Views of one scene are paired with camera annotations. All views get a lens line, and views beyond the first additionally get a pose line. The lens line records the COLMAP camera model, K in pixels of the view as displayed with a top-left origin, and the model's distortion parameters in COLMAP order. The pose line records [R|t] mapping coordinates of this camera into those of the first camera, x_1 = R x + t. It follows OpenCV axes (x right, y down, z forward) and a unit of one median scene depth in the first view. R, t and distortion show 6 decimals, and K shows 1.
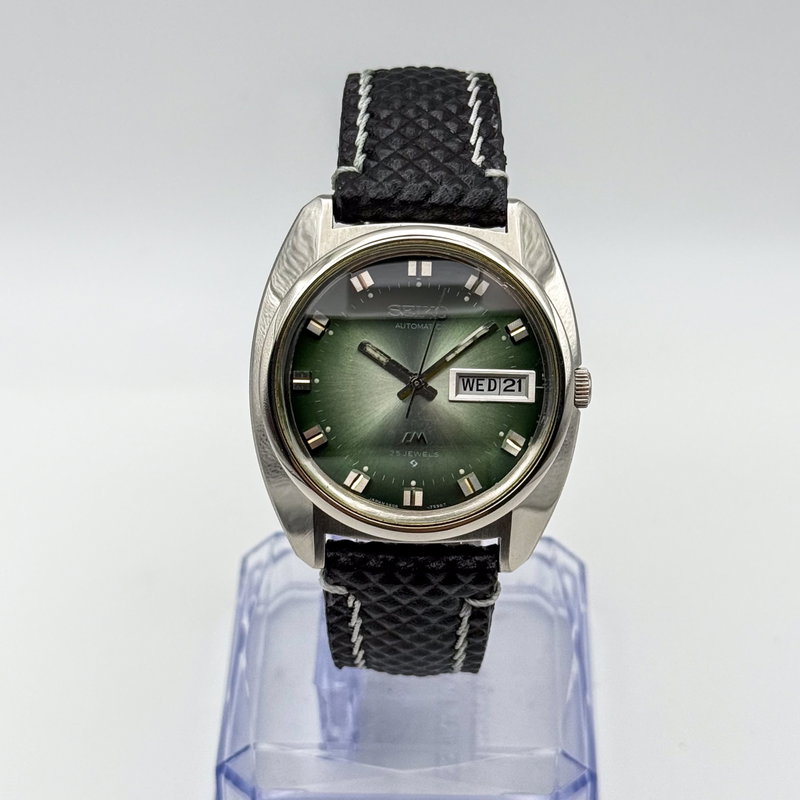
lens RADIAL K [[2234.6, 0, 400.0], [0, 2234.6, 400.0], [0, 0, 1]] dist [0.428563, -0.244604]
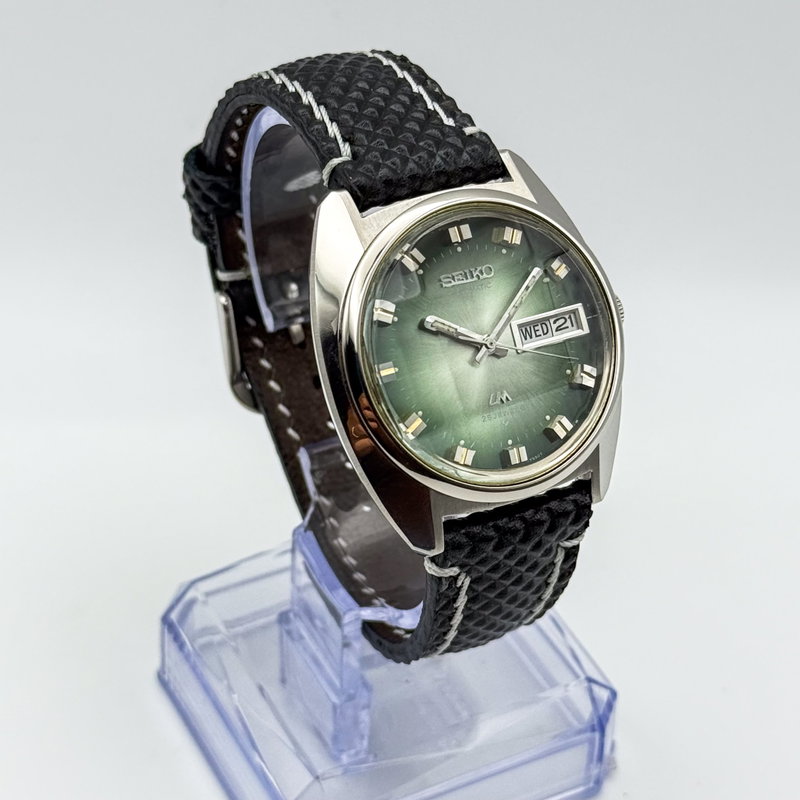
lens RADIAL K [[2234.6, 0, 400.0], [0, 2234.6, 400.0], [0, 0, 1]] dist [0.428563, -0.244604]
pose [[0.872174, -0.271605, 0.406871, -0.433623], [0.283337, 0.958471, 0.032458, -0.026847], [-0.398789, 0.086973, 0.912909, 0.099887]]
